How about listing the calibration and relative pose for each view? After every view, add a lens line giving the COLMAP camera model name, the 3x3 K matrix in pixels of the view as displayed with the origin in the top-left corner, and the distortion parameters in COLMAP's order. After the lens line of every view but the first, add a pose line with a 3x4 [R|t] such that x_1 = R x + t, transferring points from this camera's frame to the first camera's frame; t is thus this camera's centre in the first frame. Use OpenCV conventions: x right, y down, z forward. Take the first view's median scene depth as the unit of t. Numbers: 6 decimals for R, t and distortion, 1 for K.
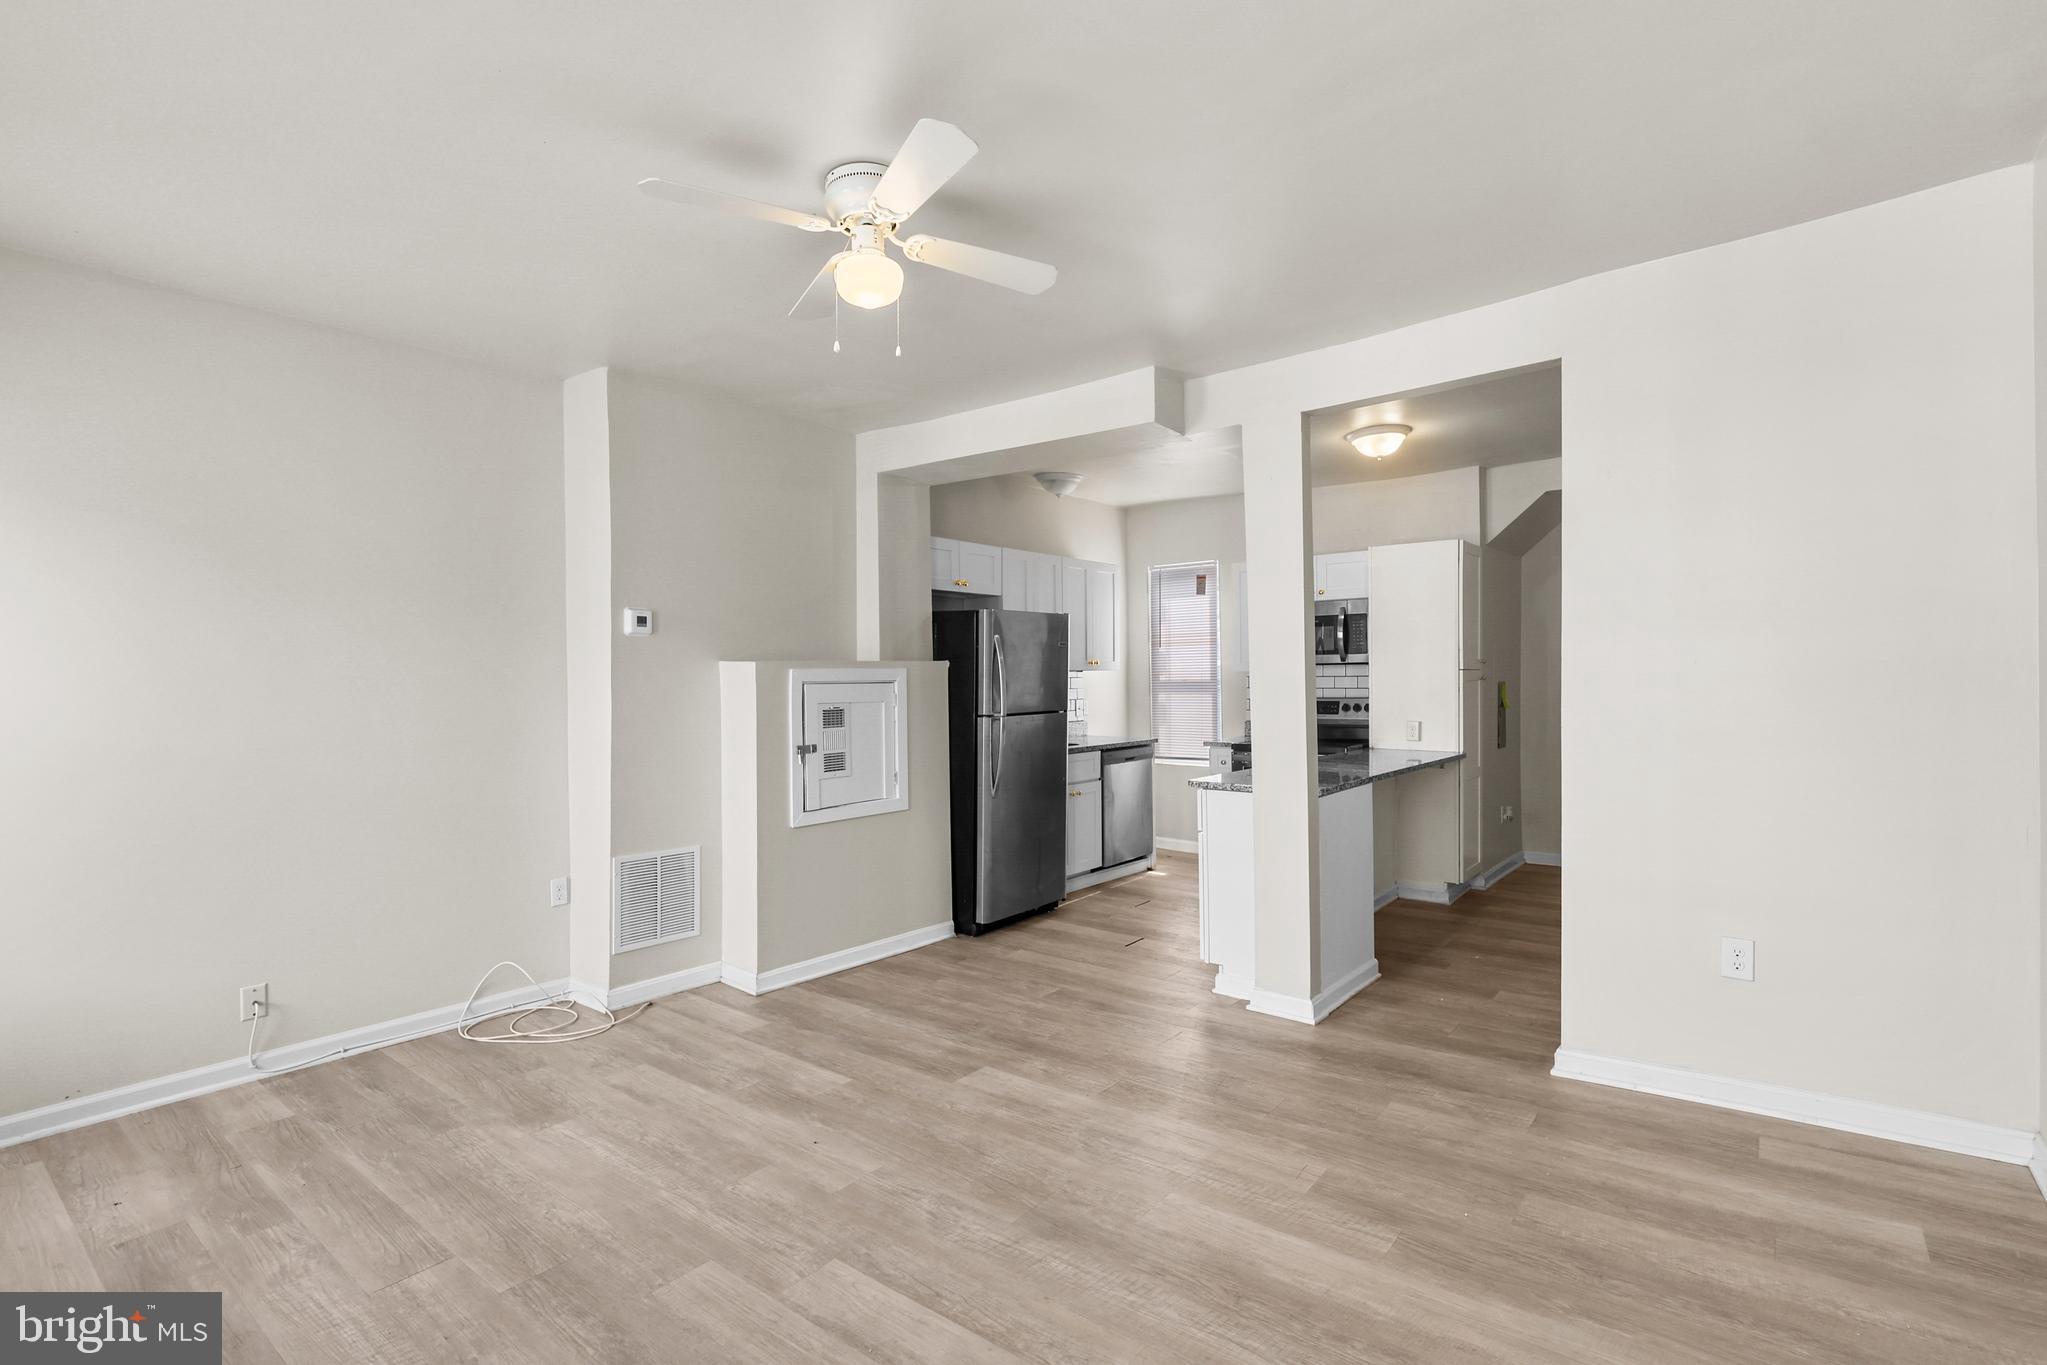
lens RADIAL K [[951.3, 0, 1023.5], [0, 951.3, 682.5], [0, 0, 1]] dist [-0.002064, -0.000299]
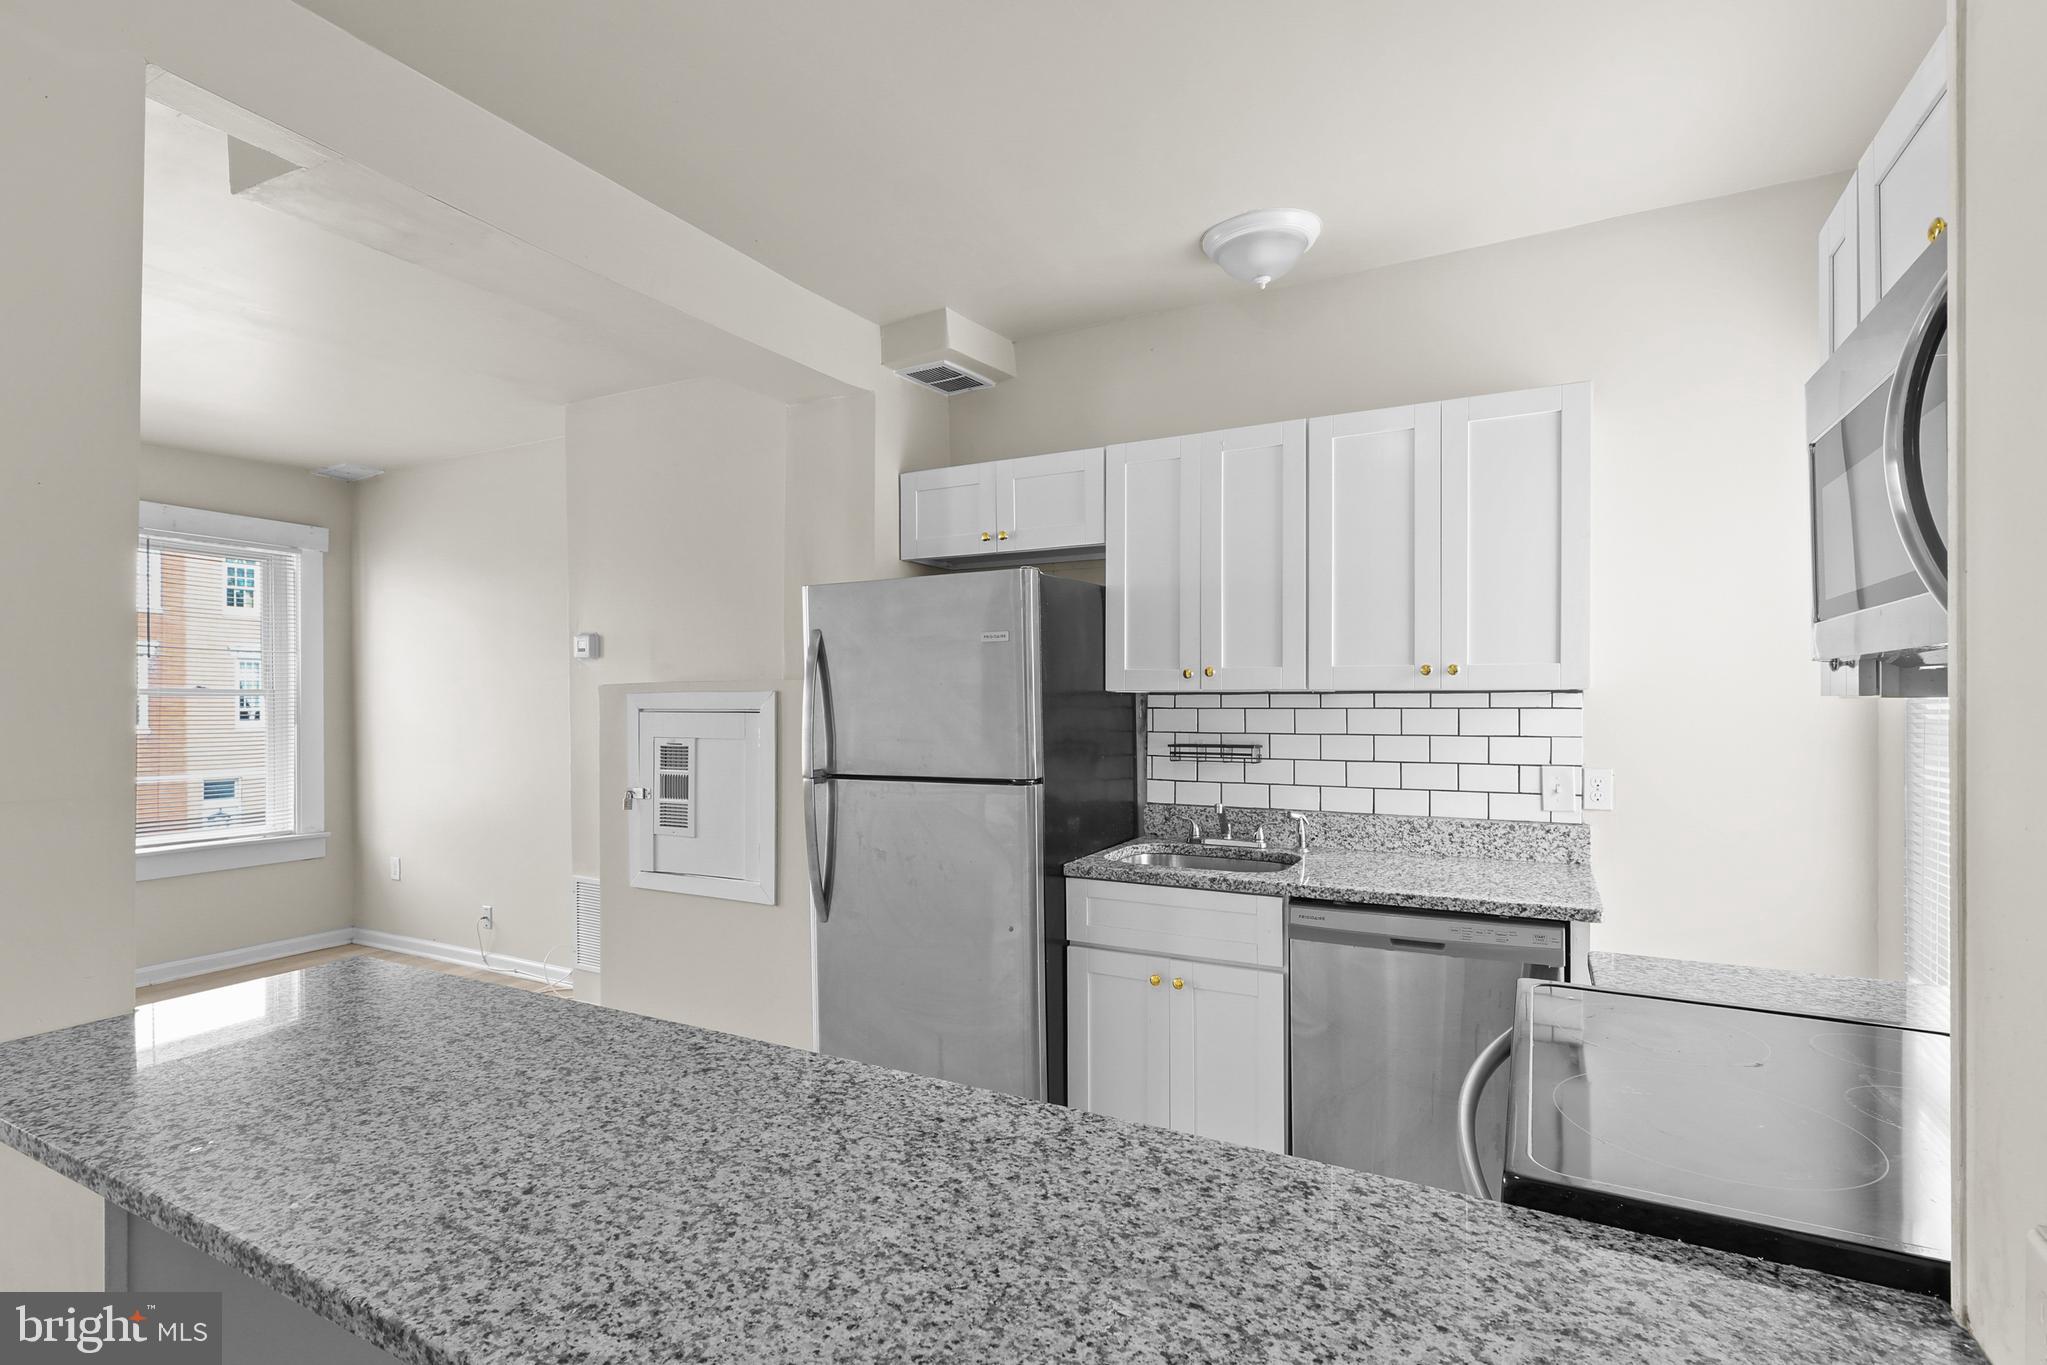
lens RADIAL K [[972.6, 0, 1023.0], [0, 972.6, 705.2], [0, 0, 1]] dist [-0.002454, -0.000386]
pose [[0.186562, 0.013661, -0.982348, 0.745751], [-0.005600, 0.999902, 0.012841, -0.019472], [0.982427, 0.003105, 0.186620, 1.360675]]
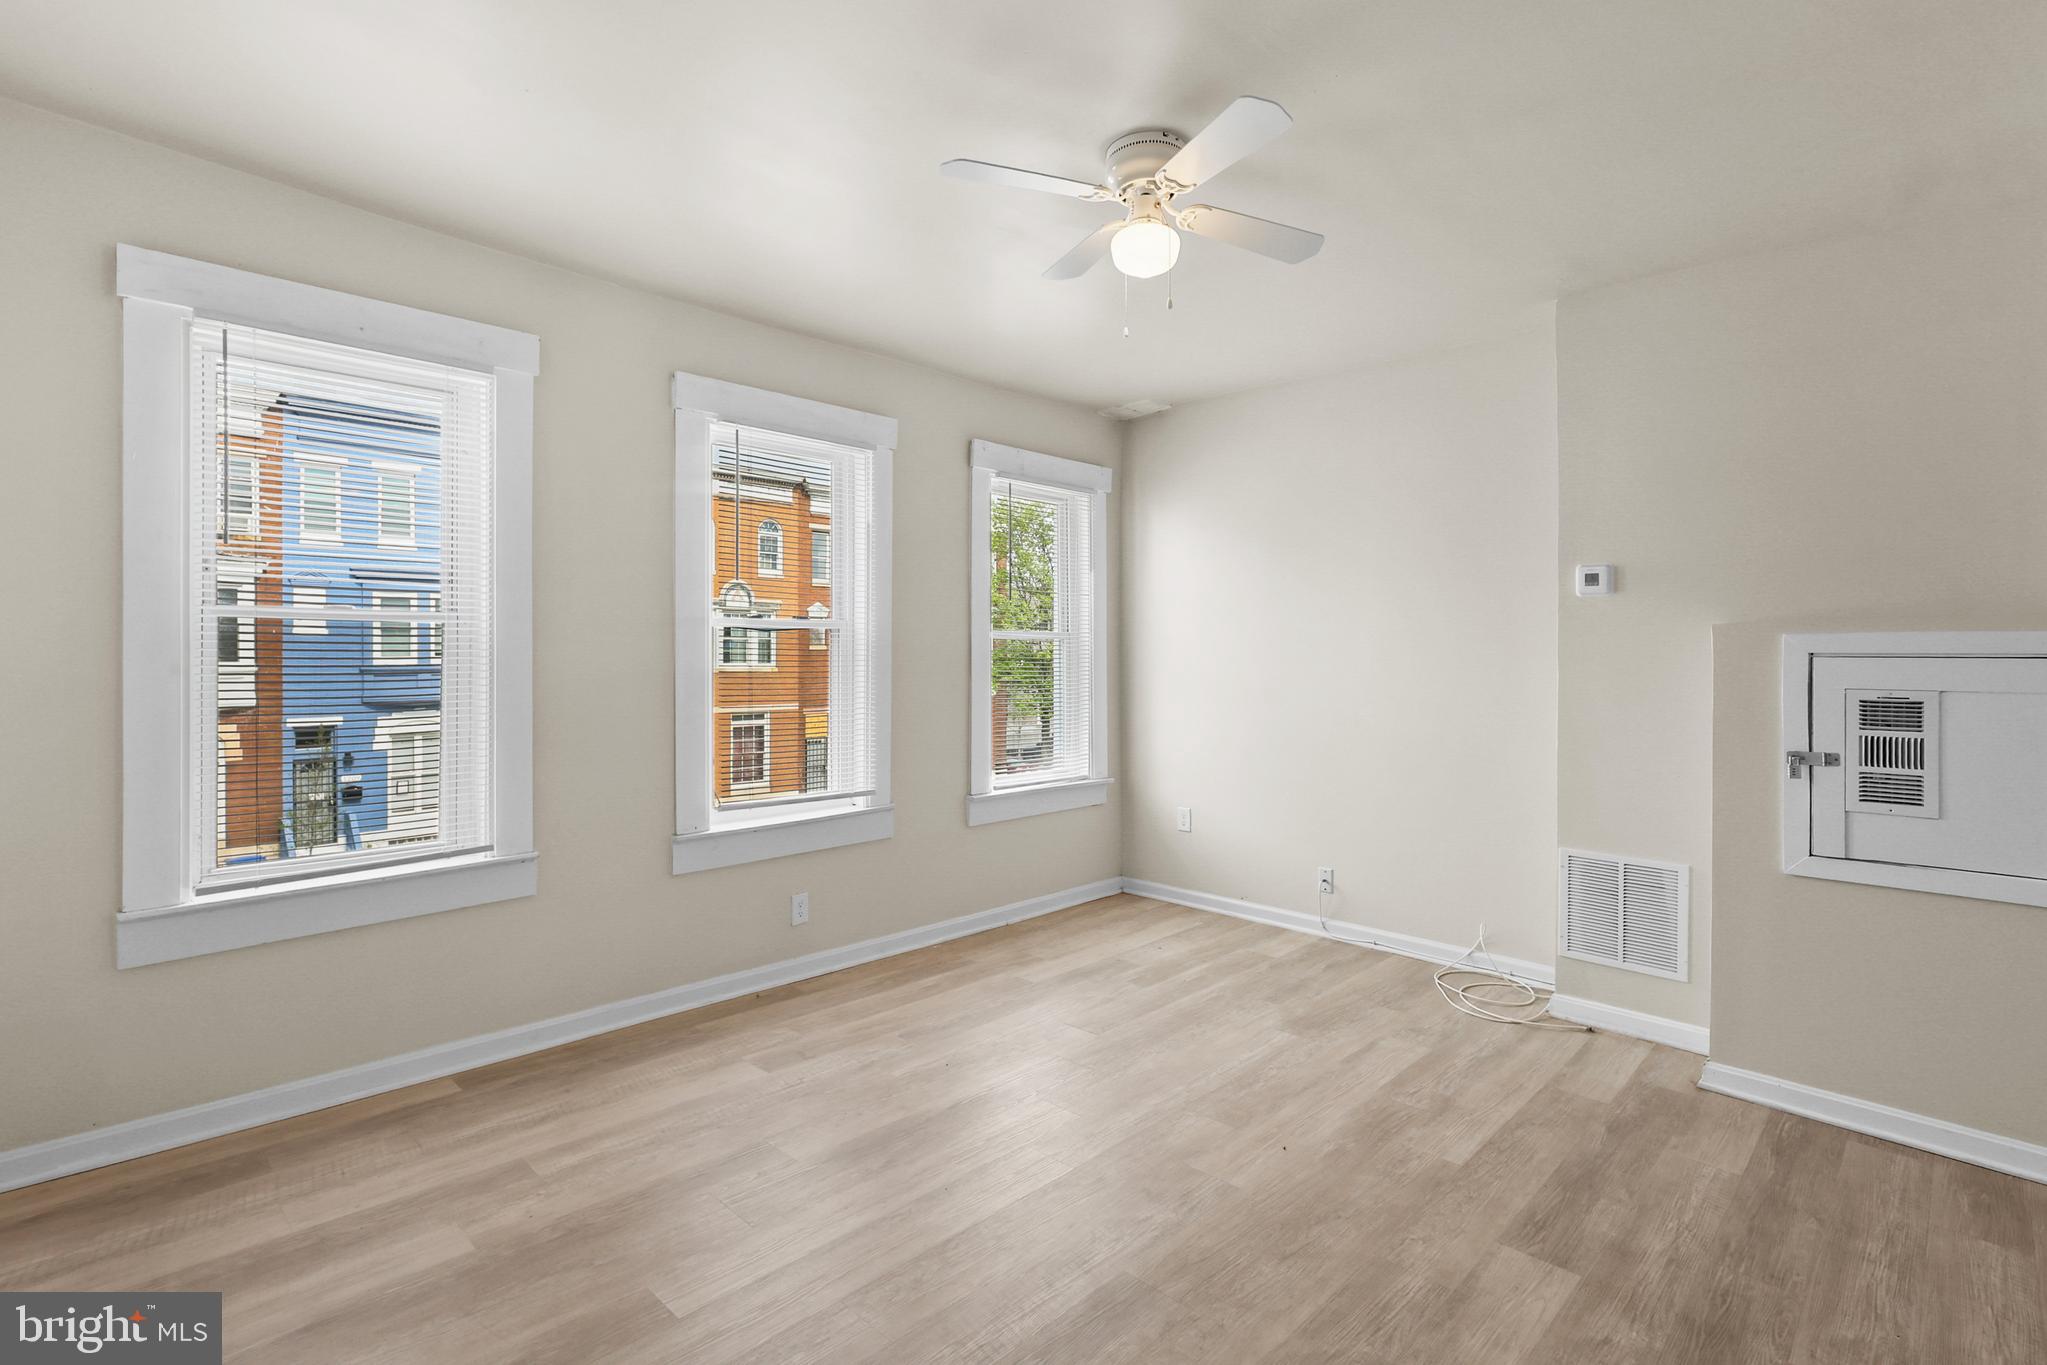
lens RADIAL K [[978.8, 0, 1023.8], [0, 978.8, 650.7], [0, 0, 1]] dist [-0.001707, -0.000164]
pose [[-0.103831, 0.013204, -0.994507, 0.563050], [-0.004669, 0.999894, 0.013763, -0.010922], [0.994584, 0.006072, -0.103758, 0.629371]]
